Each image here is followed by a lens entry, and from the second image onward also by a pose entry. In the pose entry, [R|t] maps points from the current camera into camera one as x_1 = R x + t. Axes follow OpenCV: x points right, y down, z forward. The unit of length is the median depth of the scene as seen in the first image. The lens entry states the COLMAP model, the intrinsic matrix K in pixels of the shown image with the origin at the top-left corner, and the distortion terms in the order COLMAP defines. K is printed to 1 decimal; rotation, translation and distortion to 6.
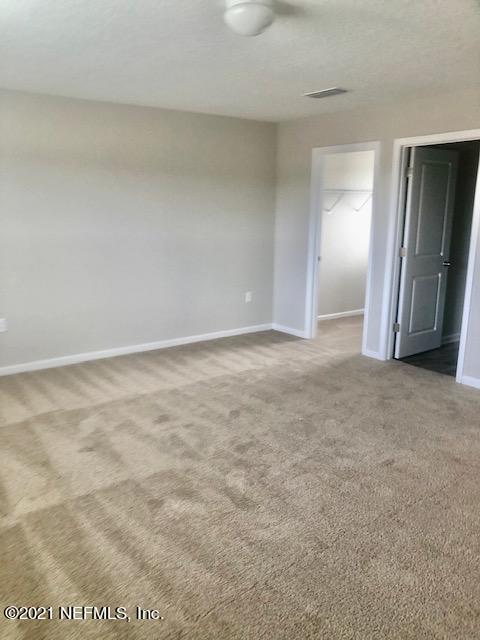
lens RADIAL K [[528.1, 0, 237.4], [0, 528.1, 321.7], [0, 0, 1]] dist [0.029599, -0.004867]
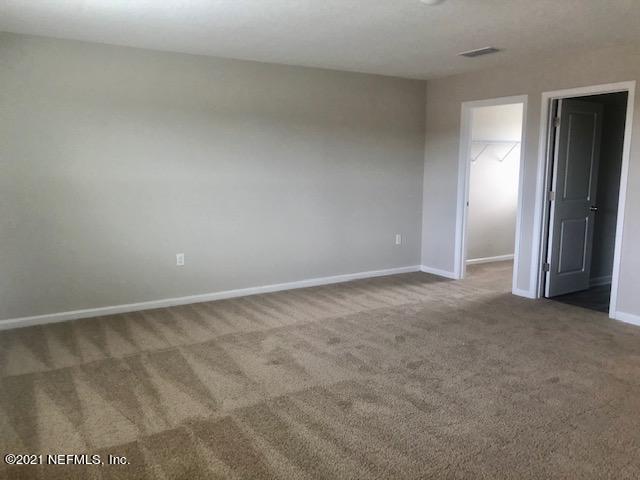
lens RADIAL K [[528.1, 0, 320.8], [0, 528.1, 236.6], [0, 0, 1]] dist [0.029599, -0.004867]
pose [[0.997335, 0.010518, -0.072195, -0.090203], [-0.016400, 0.996549, -0.081373, 0.055655], [0.071090, 0.082340, 0.994066, -0.107627]]
